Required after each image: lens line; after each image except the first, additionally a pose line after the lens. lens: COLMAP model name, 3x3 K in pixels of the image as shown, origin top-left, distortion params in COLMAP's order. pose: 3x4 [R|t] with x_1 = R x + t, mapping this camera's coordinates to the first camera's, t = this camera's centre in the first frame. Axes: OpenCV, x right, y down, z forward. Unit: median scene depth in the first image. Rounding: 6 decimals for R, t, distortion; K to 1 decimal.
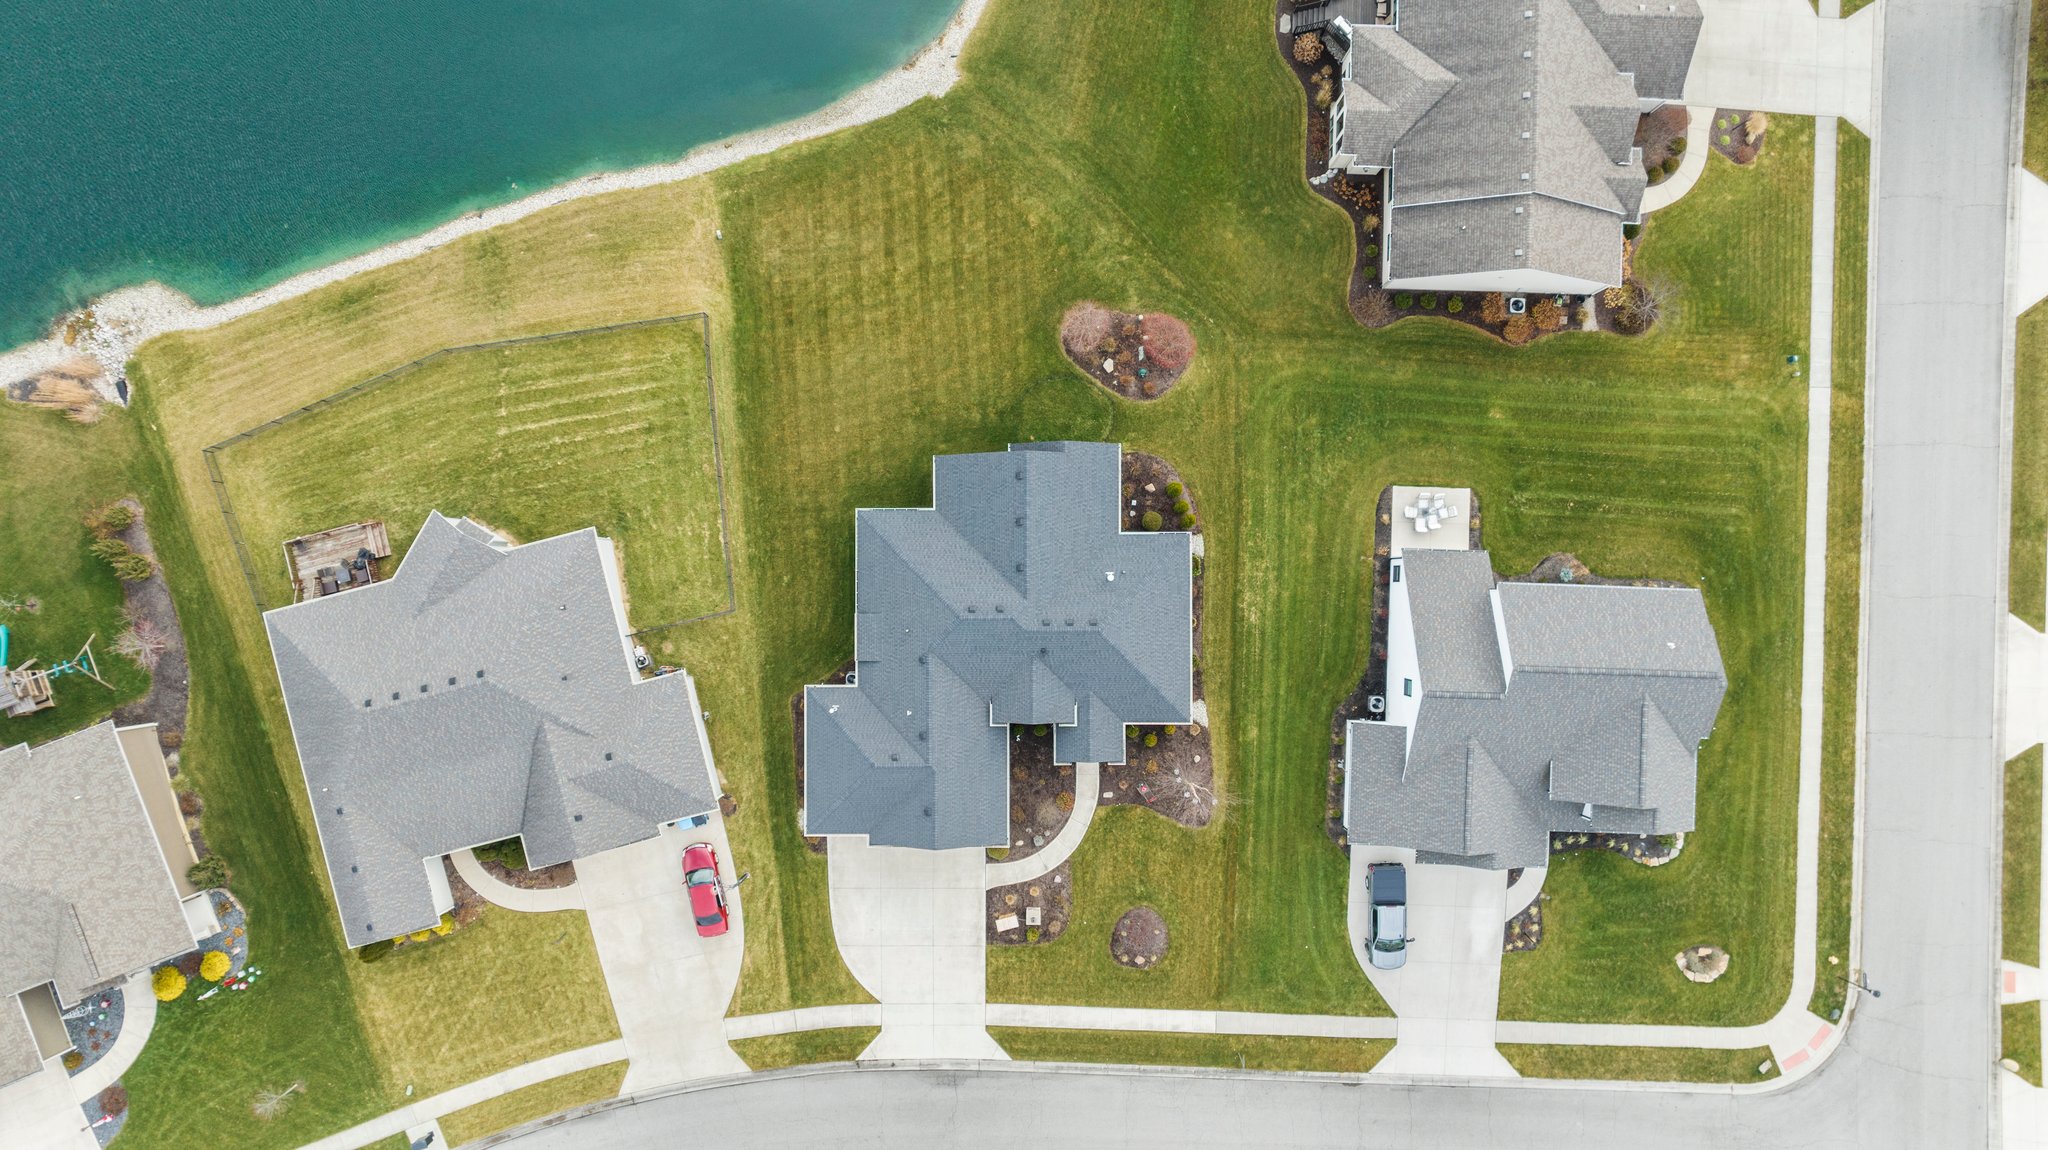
lens RADIAL K [[1448.3, 0, 1022.8], [0, 1448.3, 575.8], [0, 0, 1]] dist [-0.020004, 0.011358]
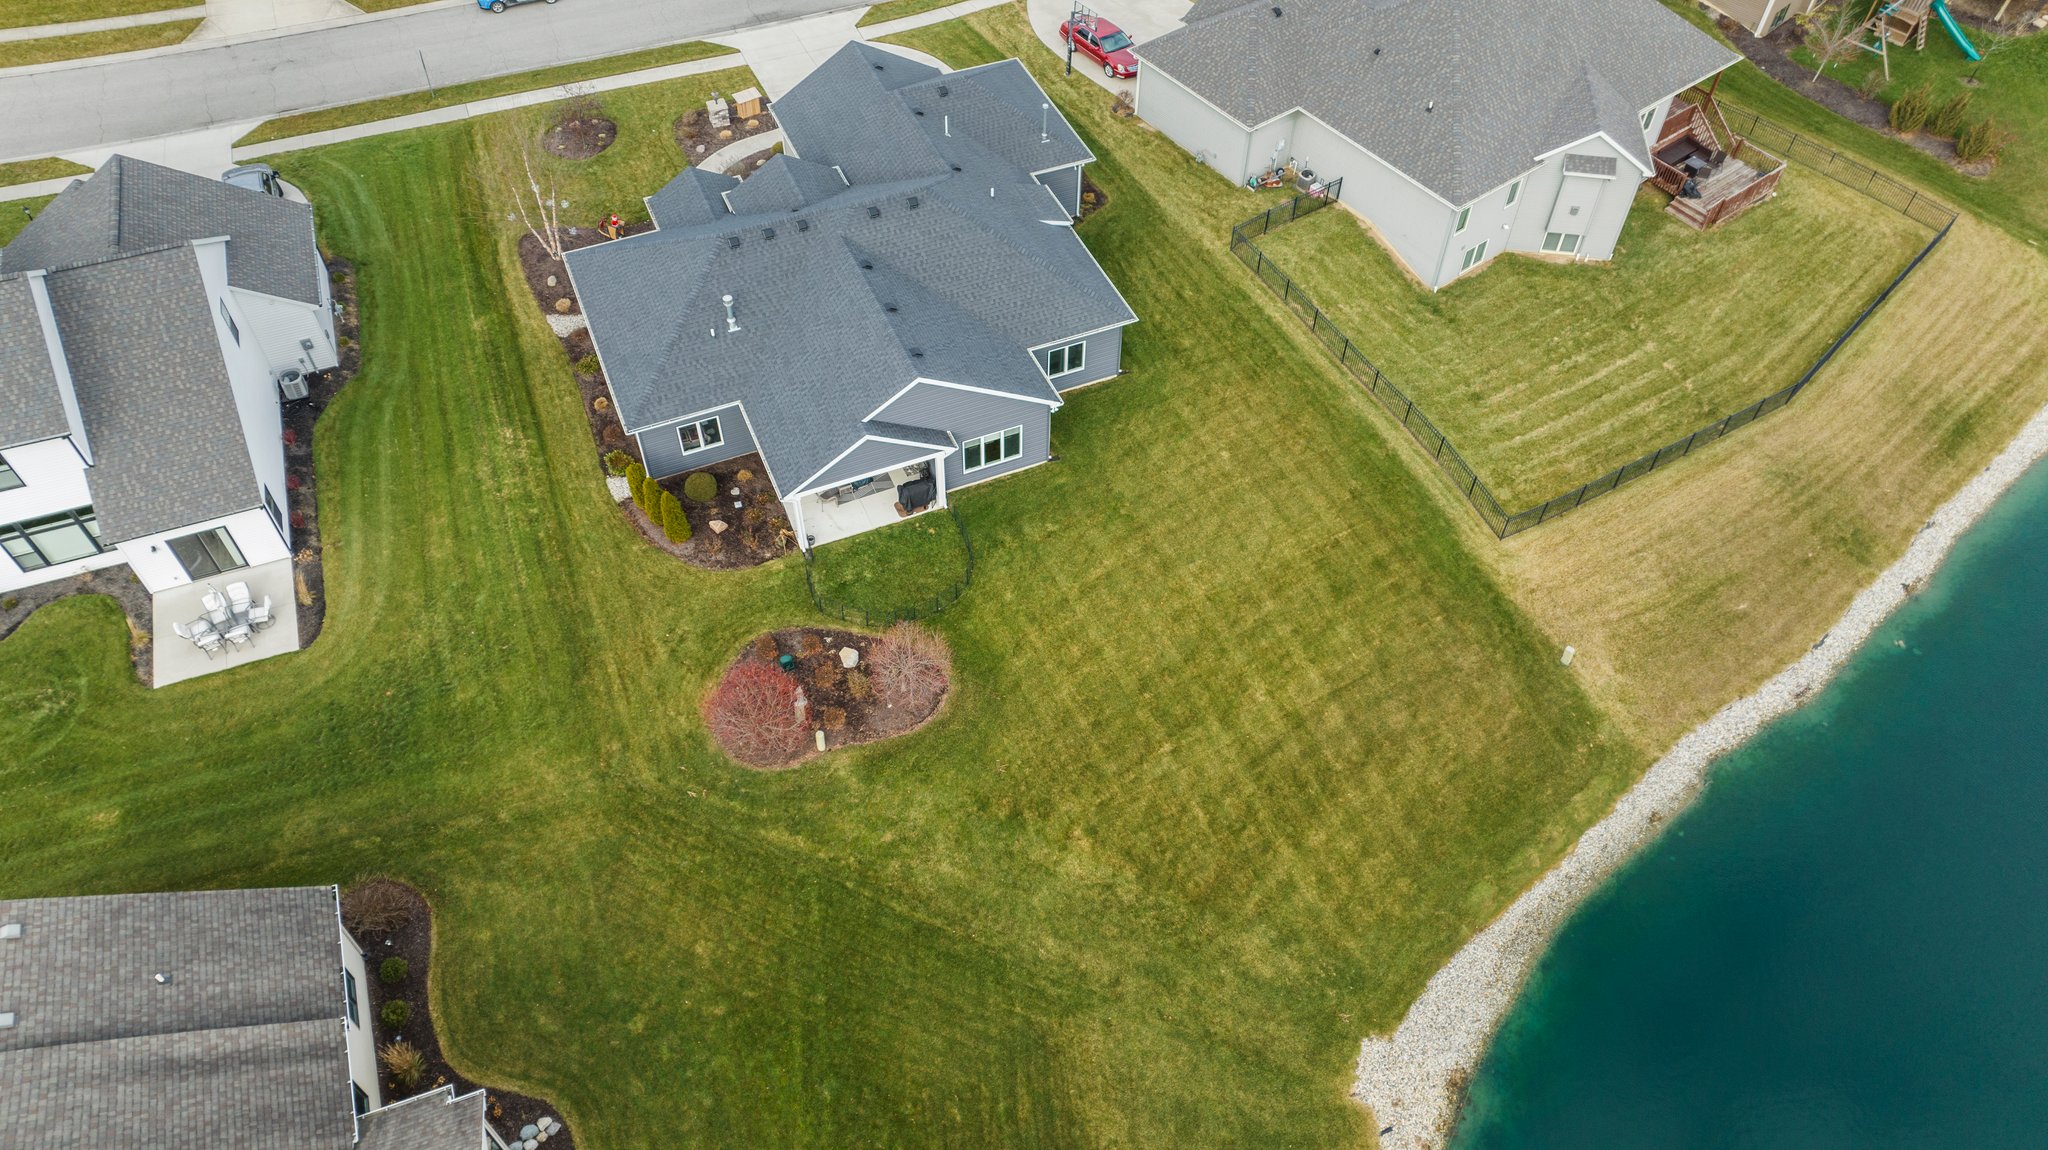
lens RADIAL K [[1447.4, 0, 1022.8], [0, 1447.4, 578.3], [0, 0, 1]] dist [-0.021392, 0.004620]
pose [[-0.920939, 0.297274, -0.251991, 0.128372], [-0.389689, -0.708615, 0.588225, -0.475360], [-0.003701, 0.639917, 0.768435, 0.545485]]
